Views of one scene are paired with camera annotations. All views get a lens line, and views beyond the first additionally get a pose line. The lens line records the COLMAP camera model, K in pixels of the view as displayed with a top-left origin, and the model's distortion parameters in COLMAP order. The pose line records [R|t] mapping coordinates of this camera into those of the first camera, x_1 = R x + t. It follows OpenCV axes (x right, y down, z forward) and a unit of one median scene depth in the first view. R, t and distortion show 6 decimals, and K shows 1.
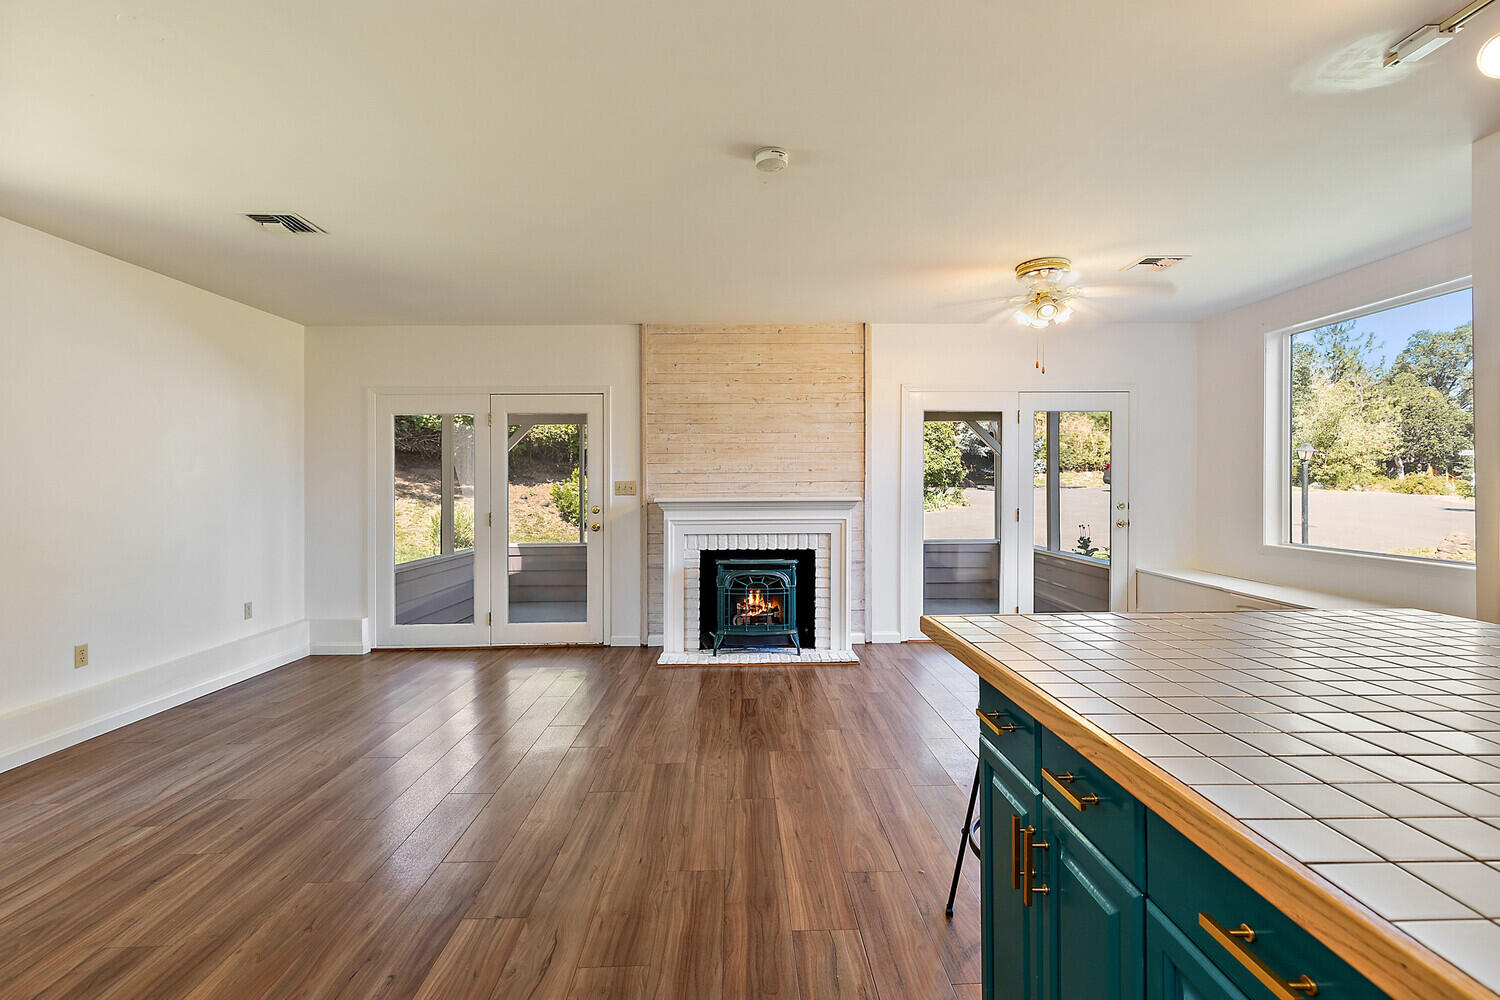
lens RADIAL K [[689.0, 0, 754.2], [0, 689.0, 481.3], [0, 0, 1]] dist [0.002541, 0.000204]
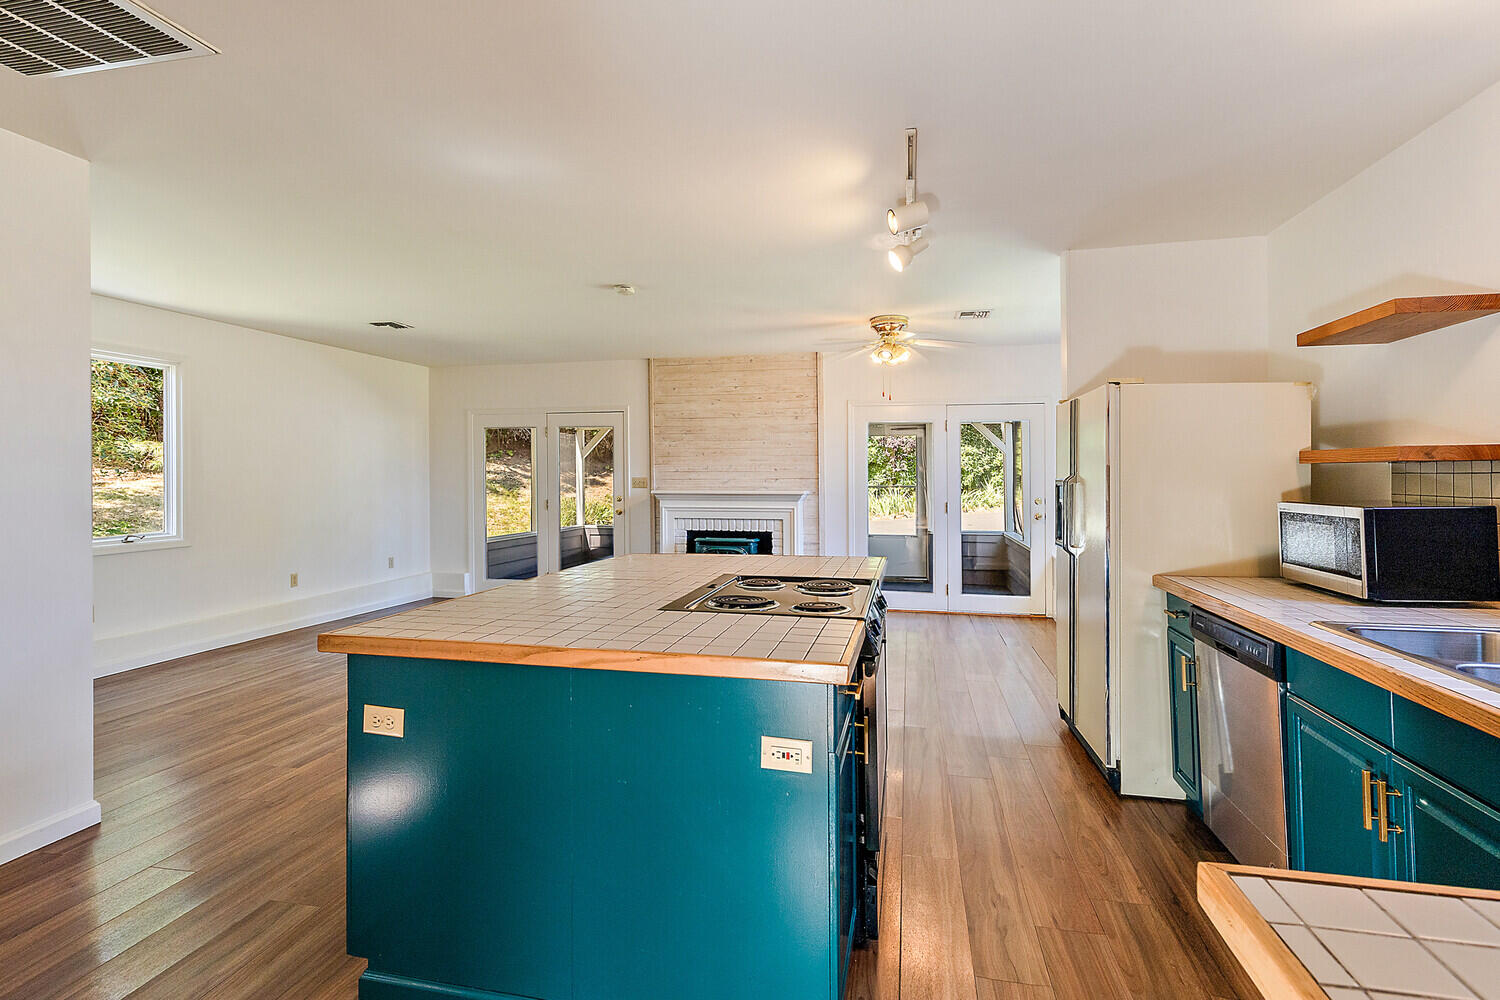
lens RADIAL K [[716.6, 0, 746.1], [0, 716.6, 477.5], [0, 0, 1]] dist [-0.000509, 0.000014]
pose [[0.972239, 0.006197, -0.233907, 0.338061], [-0.004151, 0.999949, 0.009238, -0.013630], [0.233953, -0.008011, 0.972215, -0.294962]]
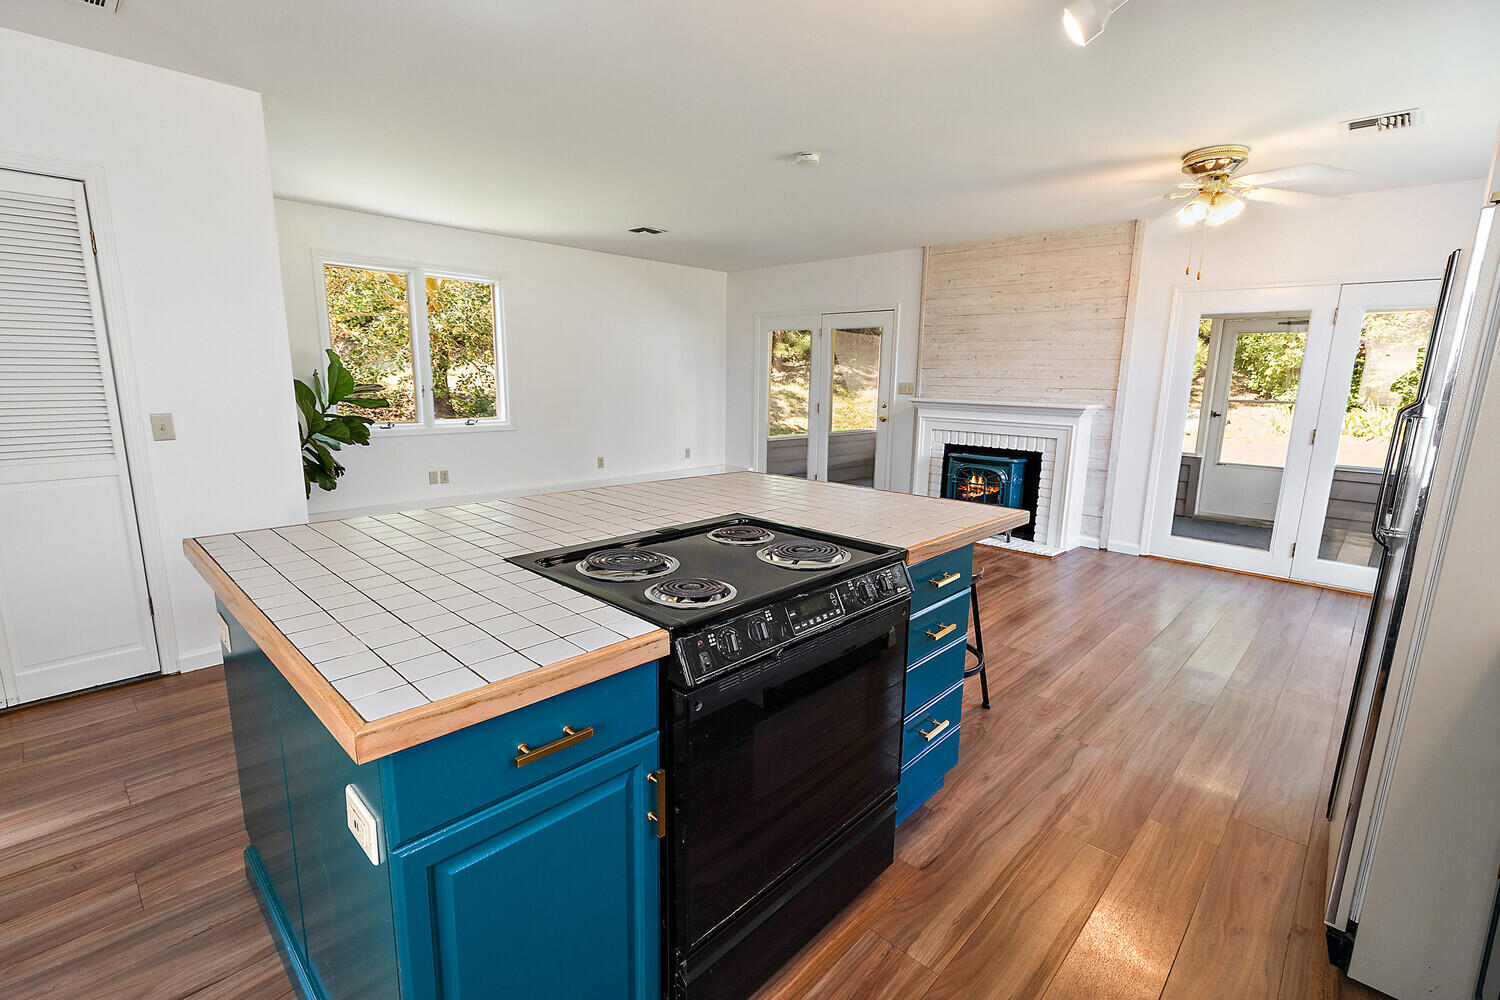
lens RADIAL K [[667.7, 0, 743.1], [0, 667.7, 507.2], [0, 0, 1]] dist [0.002051, -0.000087]
pose [[0.711488, 0.157016, -0.684931, 0.463065], [-0.020187, 0.978881, 0.203432, -0.019494], [0.702408, -0.130912, 0.699632, -0.070041]]
